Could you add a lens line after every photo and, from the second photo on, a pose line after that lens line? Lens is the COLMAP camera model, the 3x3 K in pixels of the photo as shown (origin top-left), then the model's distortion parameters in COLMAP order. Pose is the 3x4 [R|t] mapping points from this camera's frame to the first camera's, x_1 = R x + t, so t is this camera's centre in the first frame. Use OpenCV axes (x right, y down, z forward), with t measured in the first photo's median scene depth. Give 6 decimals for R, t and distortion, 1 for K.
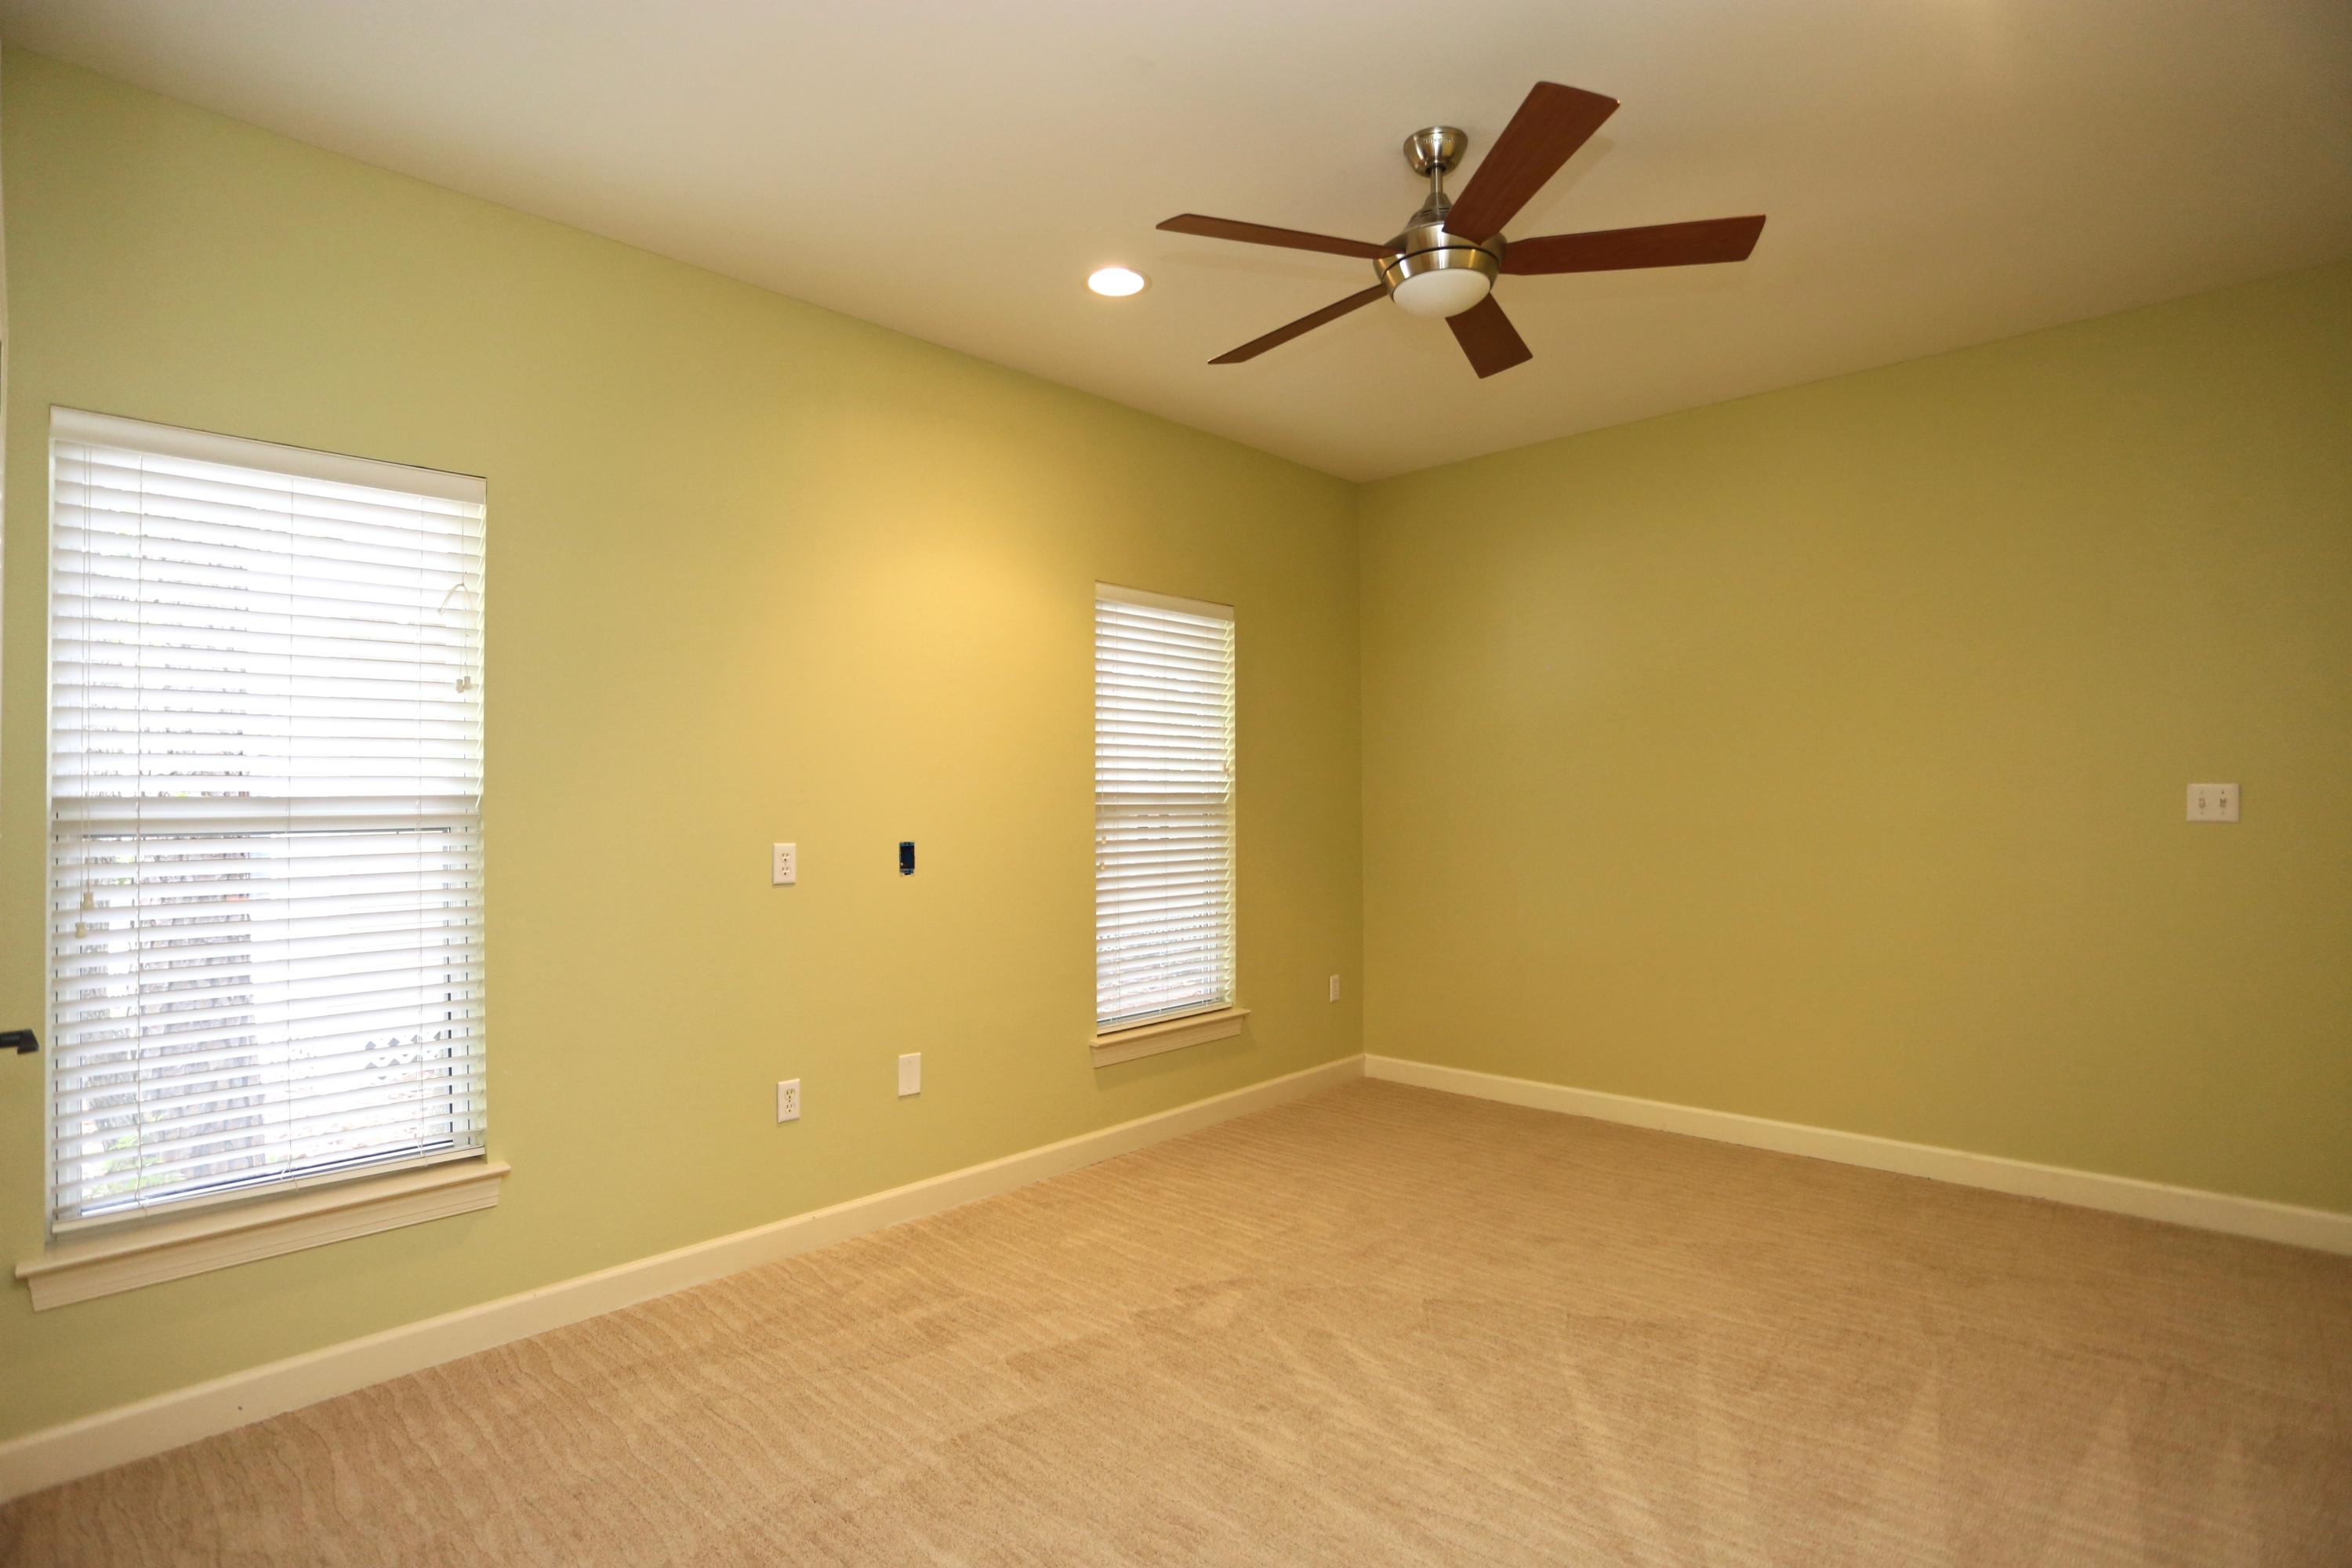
lens RADIAL K [[1152.2, 0, 1164.9], [0, 1152.2, 783.7], [0, 0, 1]] dist [-0.074192, 0.031179]
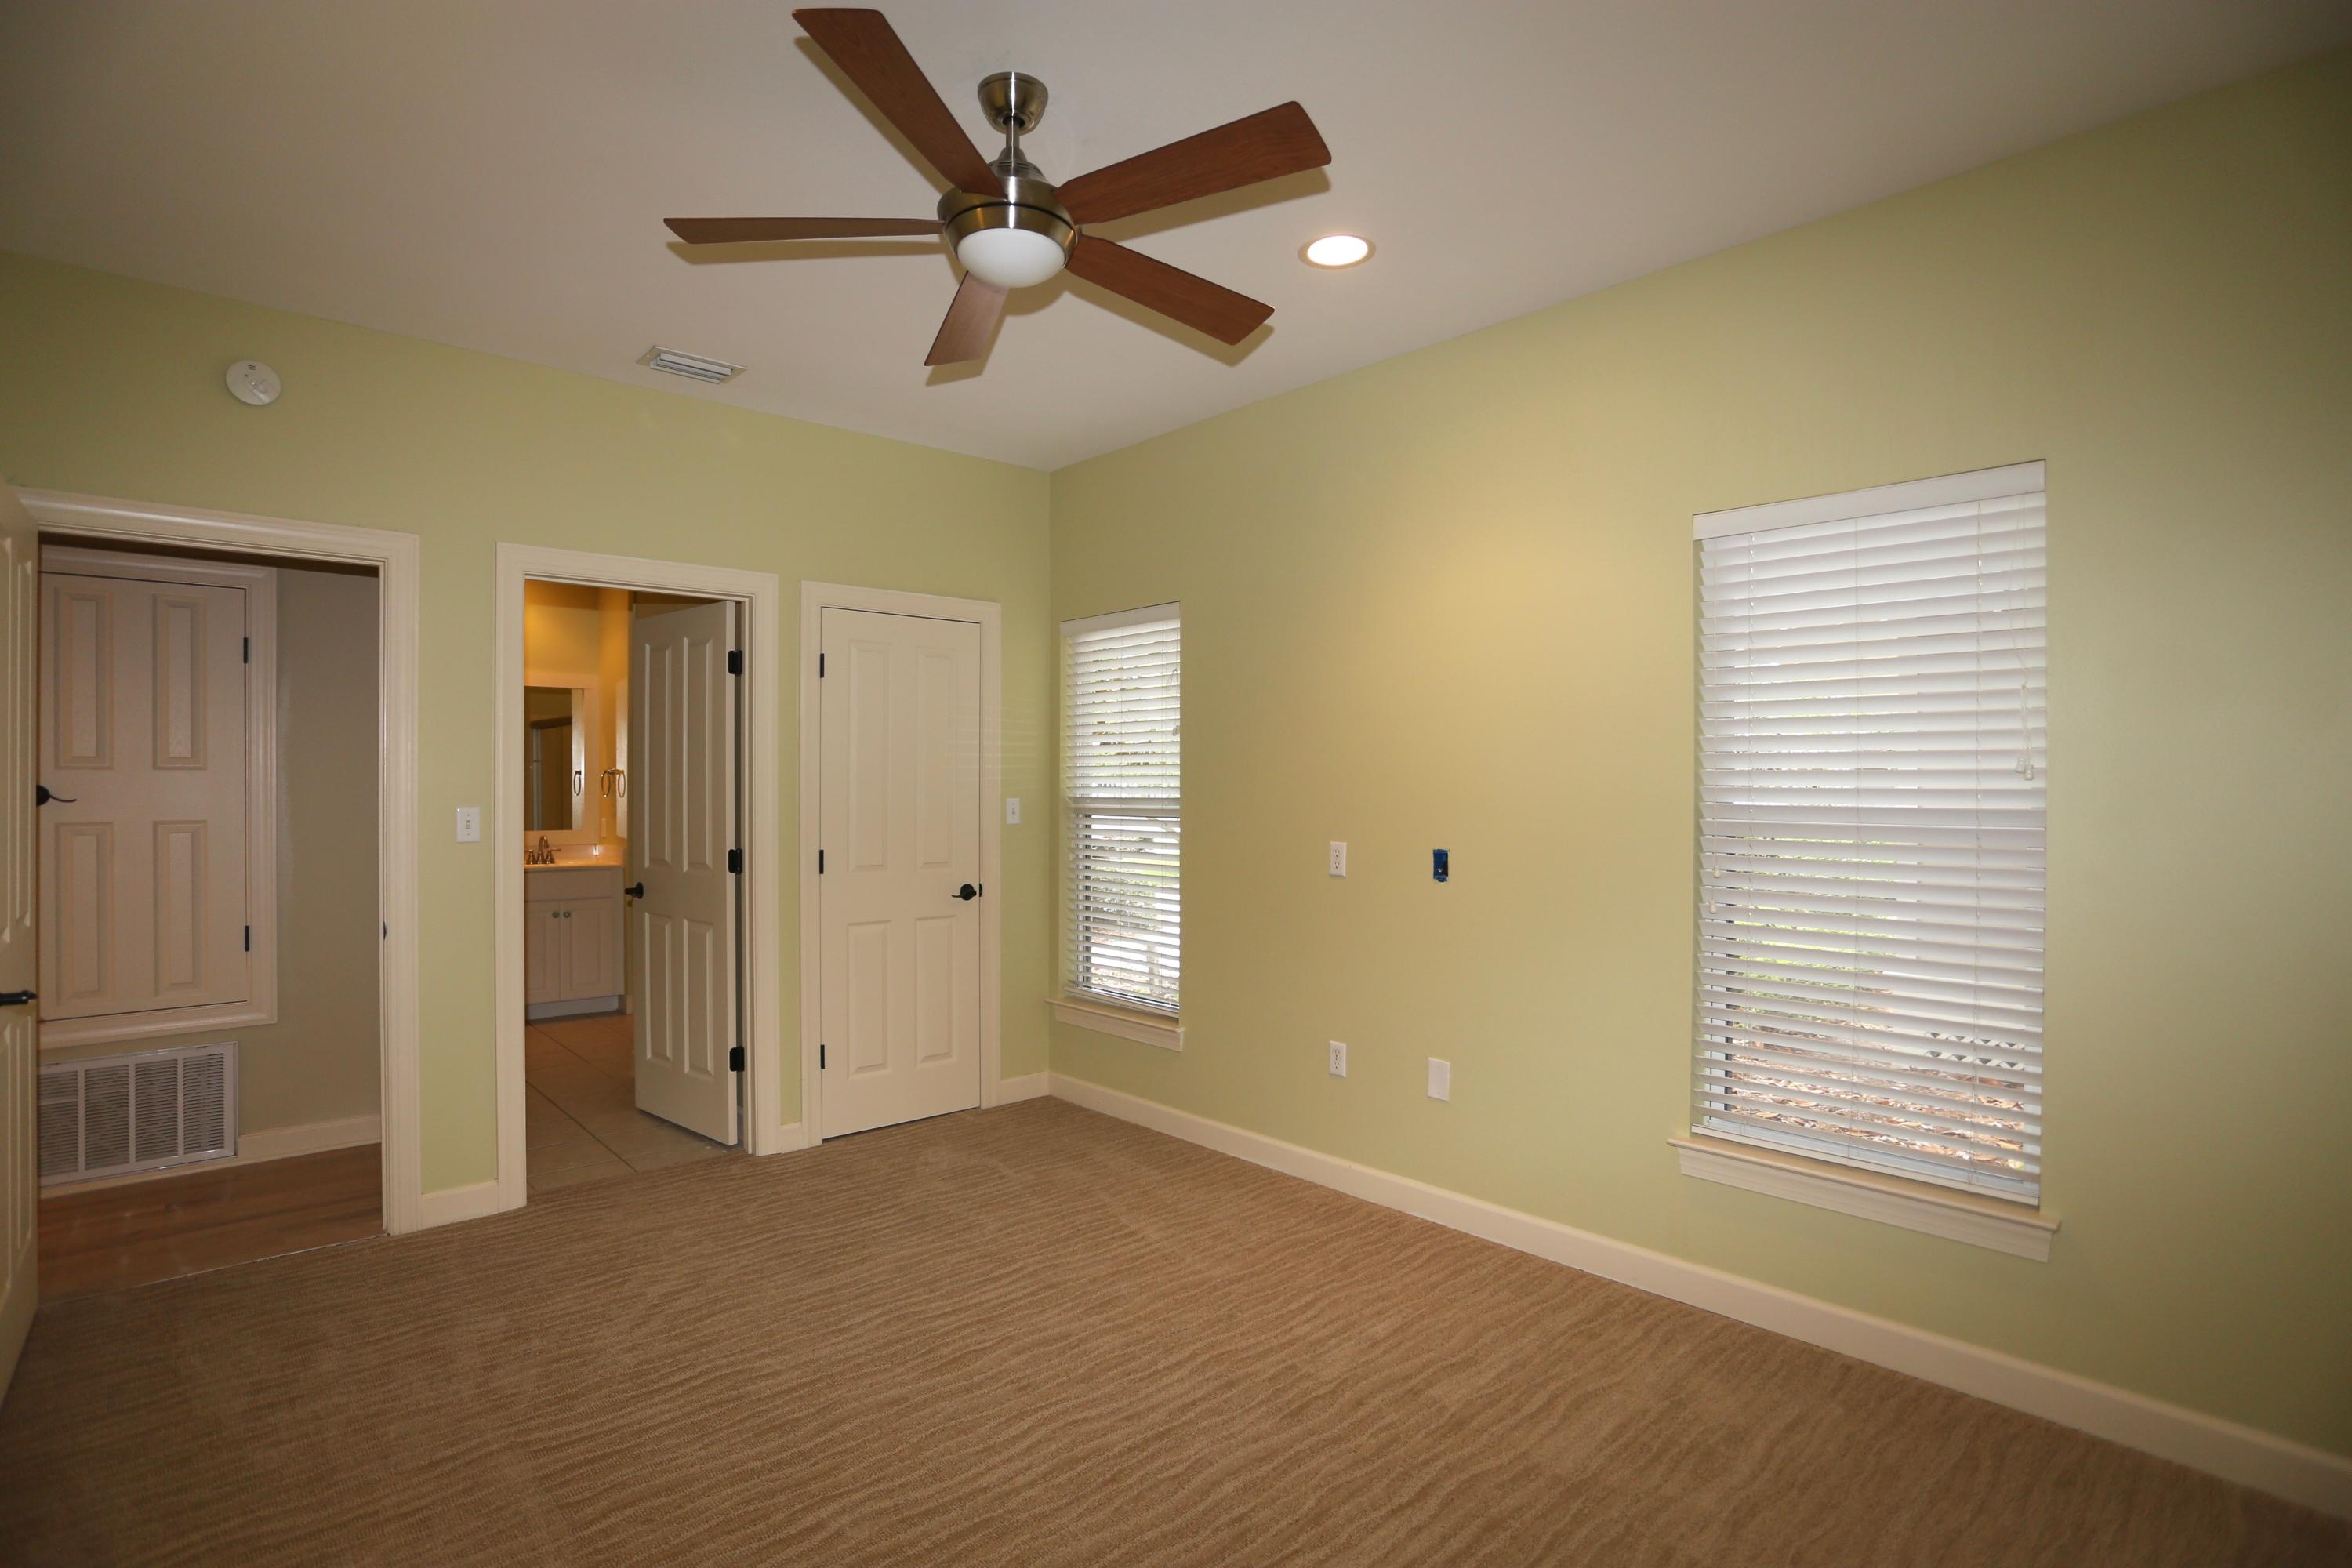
lens RADIAL K [[1152.2, 0, 1164.9], [0, 1152.2, 783.7], [0, 0, 1]] dist [-0.074192, 0.031179]
pose [[-0.076071, -0.010578, -0.997046, 1.013952], [-0.007319, 0.999923, -0.010050, 0.006842], [0.997076, 0.006533, -0.076143, 1.069472]]
